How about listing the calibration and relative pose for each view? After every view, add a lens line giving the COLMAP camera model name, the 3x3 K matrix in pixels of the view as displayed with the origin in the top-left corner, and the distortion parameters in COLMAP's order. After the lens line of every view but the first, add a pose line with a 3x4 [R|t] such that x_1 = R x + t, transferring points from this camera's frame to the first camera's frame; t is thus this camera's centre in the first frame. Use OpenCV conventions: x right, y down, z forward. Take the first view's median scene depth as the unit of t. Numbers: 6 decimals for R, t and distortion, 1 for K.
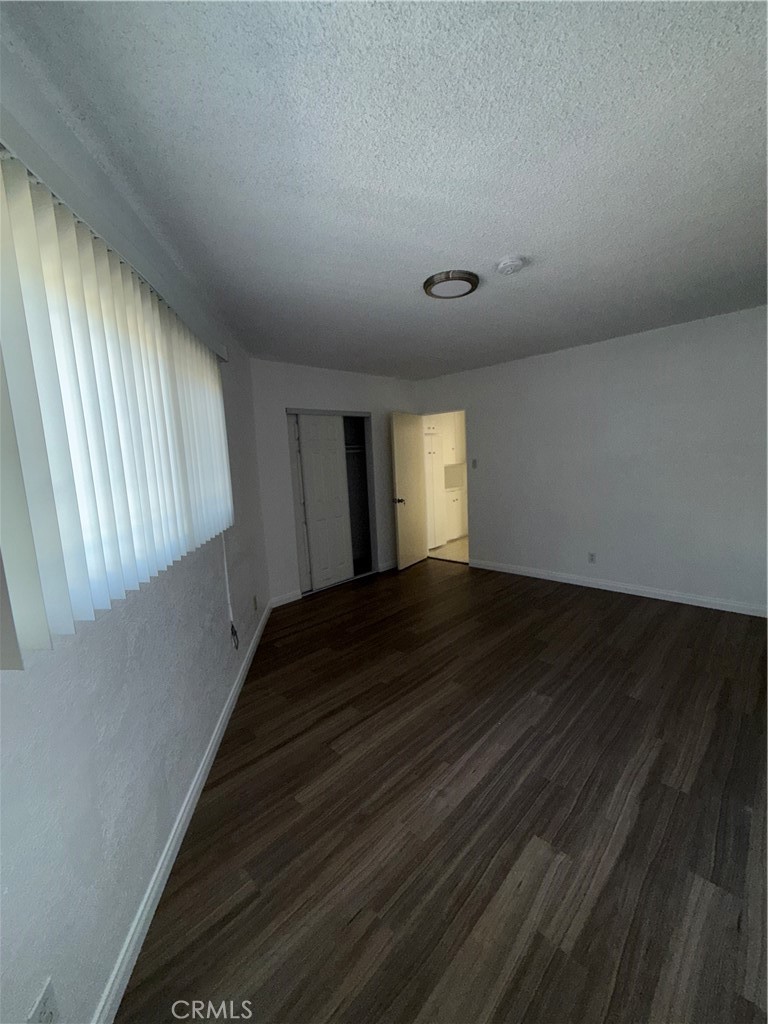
lens RADIAL K [[410.4, 0, 382.8], [0, 410.4, 510.4], [0, 0, 1]] dist [0.001068, 0.000023]
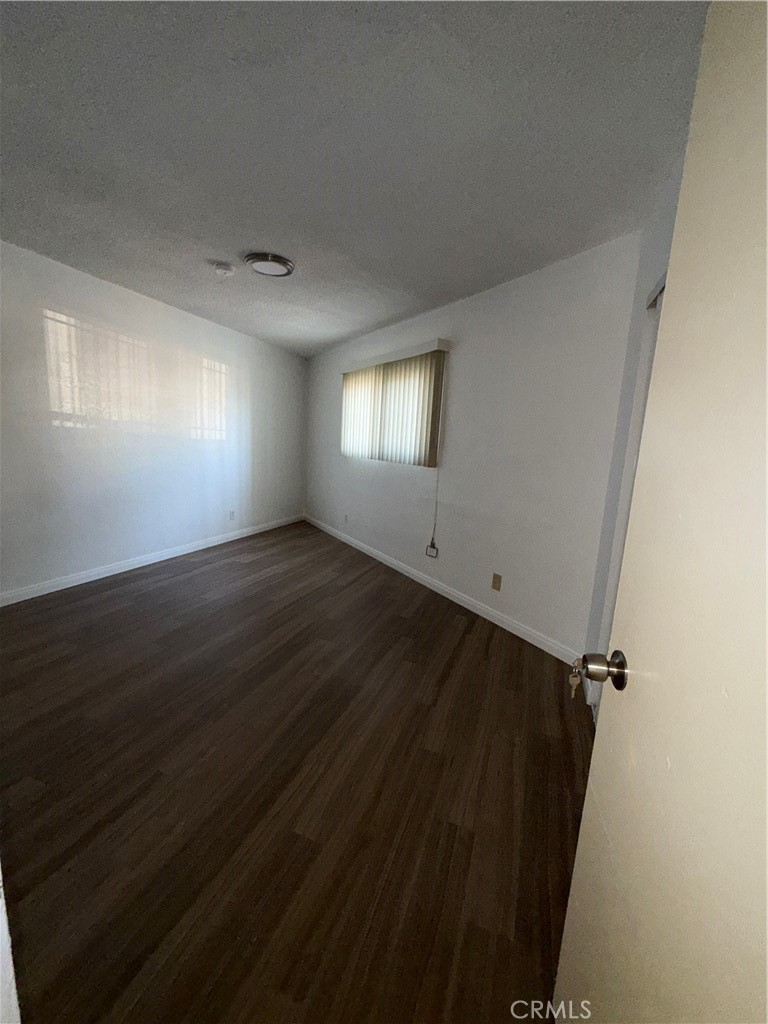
lens RADIAL K [[410.4, 0, 382.8], [0, 410.4, 510.4], [0, 0, 1]] dist [0.001068, 0.000023]
pose [[-0.918625, 0.055038, -0.391279, 0.420089], [-0.061853, 0.958013, 0.279972, -0.260466], [0.390259, 0.281391, -0.876651, 2.643505]]
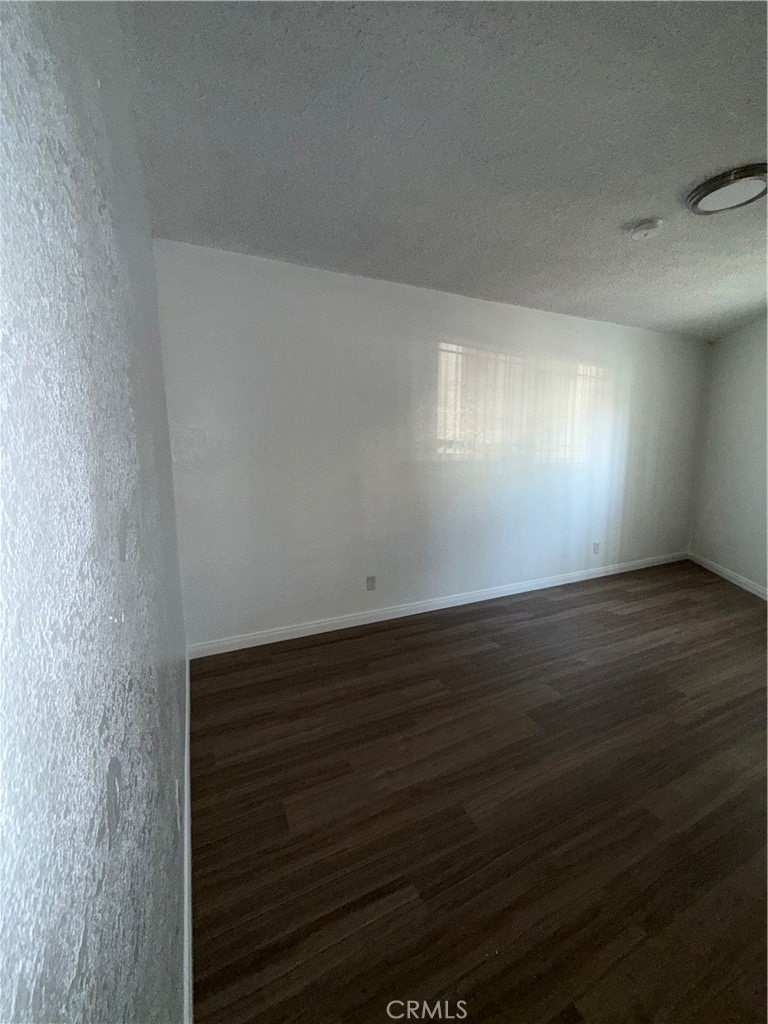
lens RADIAL K [[410.4, 0, 382.8], [0, 410.4, 510.4], [0, 0, 1]] dist [0.001068, 0.000023]
pose [[-0.938212, -0.007754, 0.345974, 0.573610], [0.079982, 0.967822, 0.238585, -0.241081], [-0.336692, 0.251515, -0.907402, 2.318439]]
